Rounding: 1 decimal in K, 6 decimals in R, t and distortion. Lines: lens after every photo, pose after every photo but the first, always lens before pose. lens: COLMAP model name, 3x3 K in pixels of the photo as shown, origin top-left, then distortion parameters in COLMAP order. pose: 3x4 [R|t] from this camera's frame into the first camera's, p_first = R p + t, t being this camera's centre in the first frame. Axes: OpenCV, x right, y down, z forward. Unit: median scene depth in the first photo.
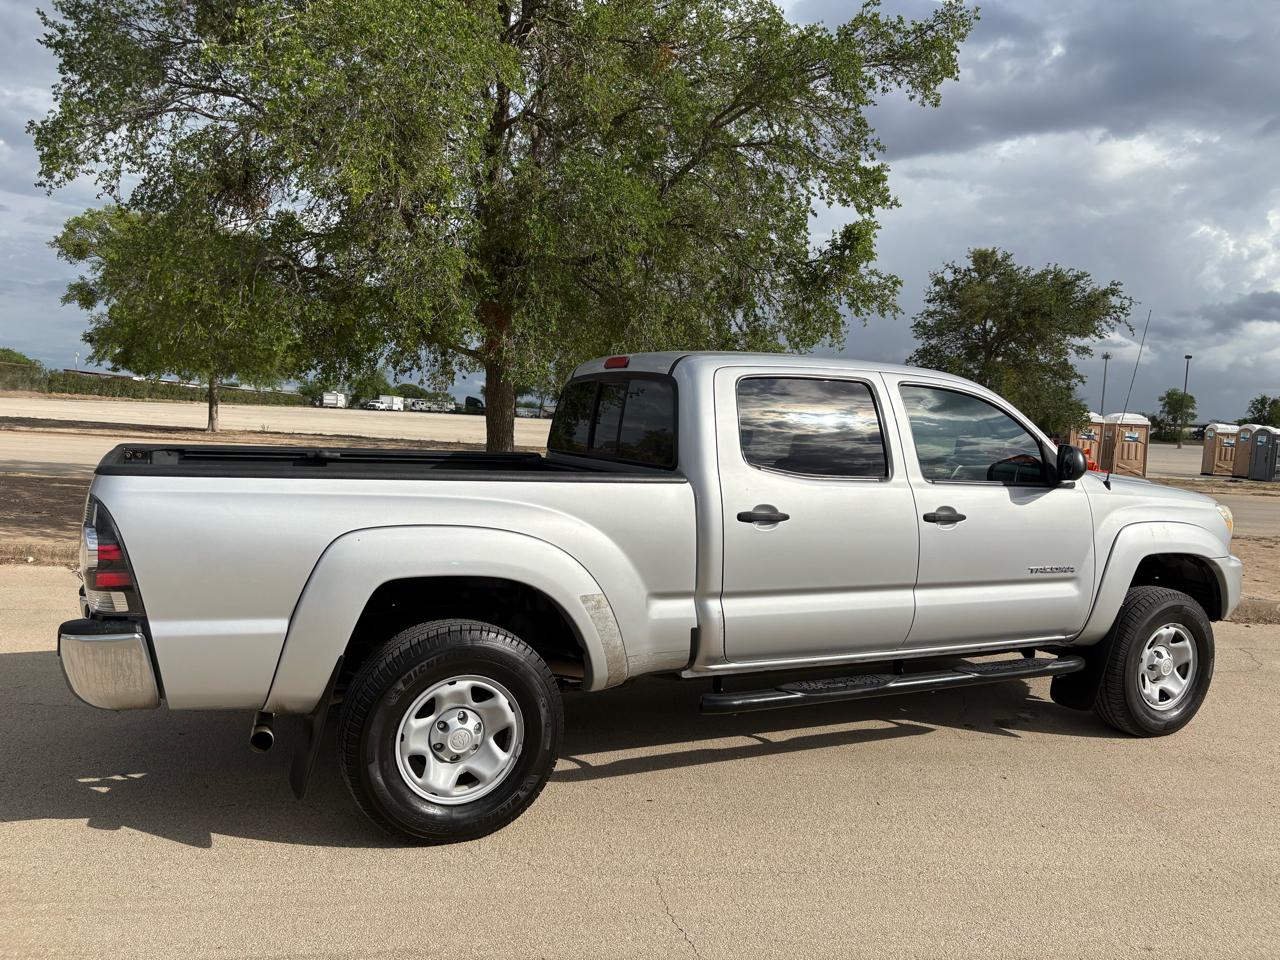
lens RADIAL K [[963.3, 0, 648.7], [0, 963.3, 477.3], [0, 0, 1]] dist [0.047619, -0.059067]
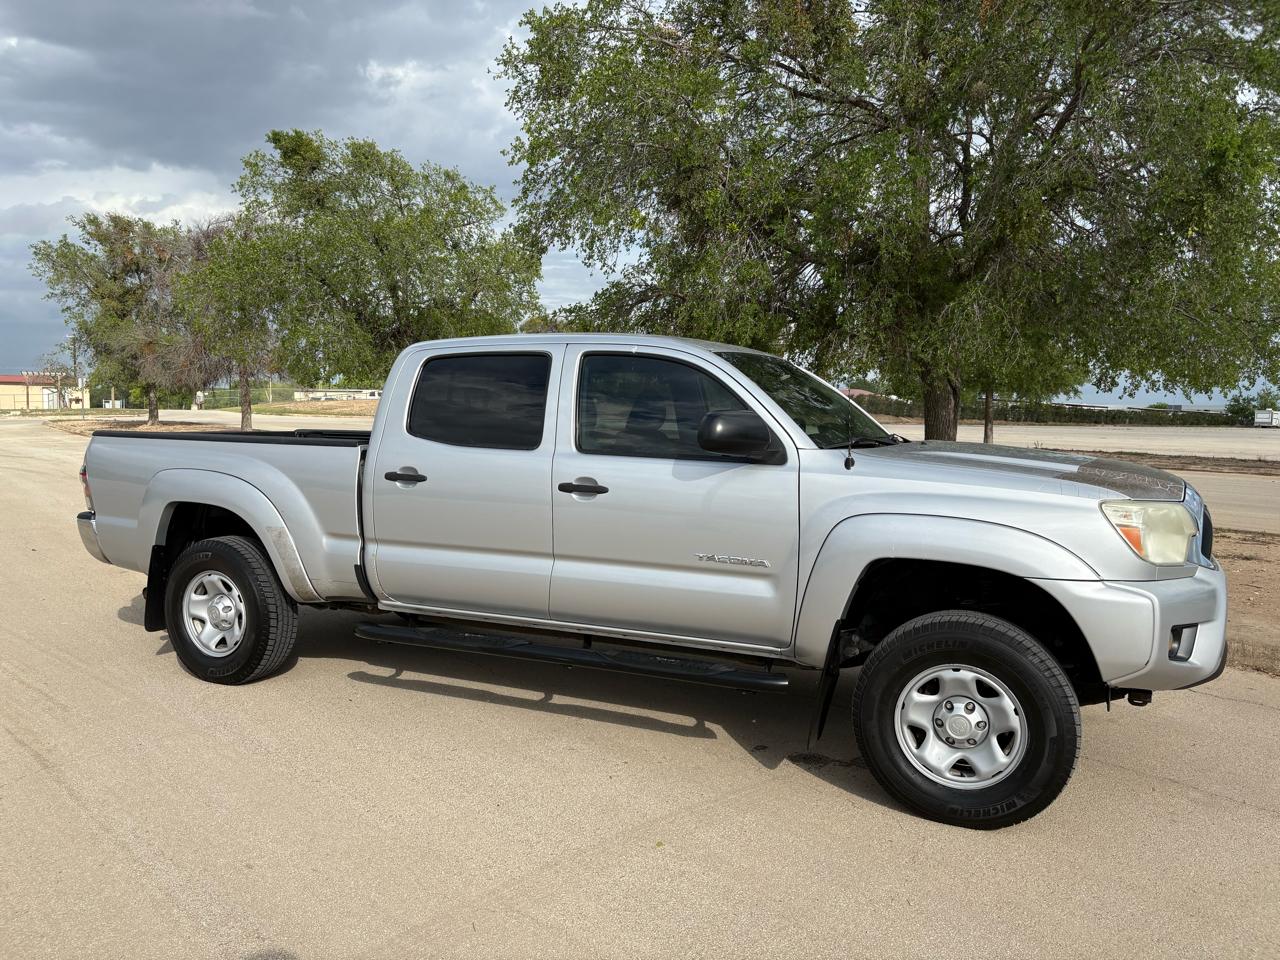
lens RADIAL K [[963.3, 0, 648.7], [0, 963.3, 477.3], [0, 0, 1]] dist [0.047619, -0.059067]
pose [[0.624809, 0.018542, -0.780558, 1.103431], [-0.037375, 0.999282, -0.006180, 0.034175], [0.779883, 0.033034, 0.625053, 0.456500]]
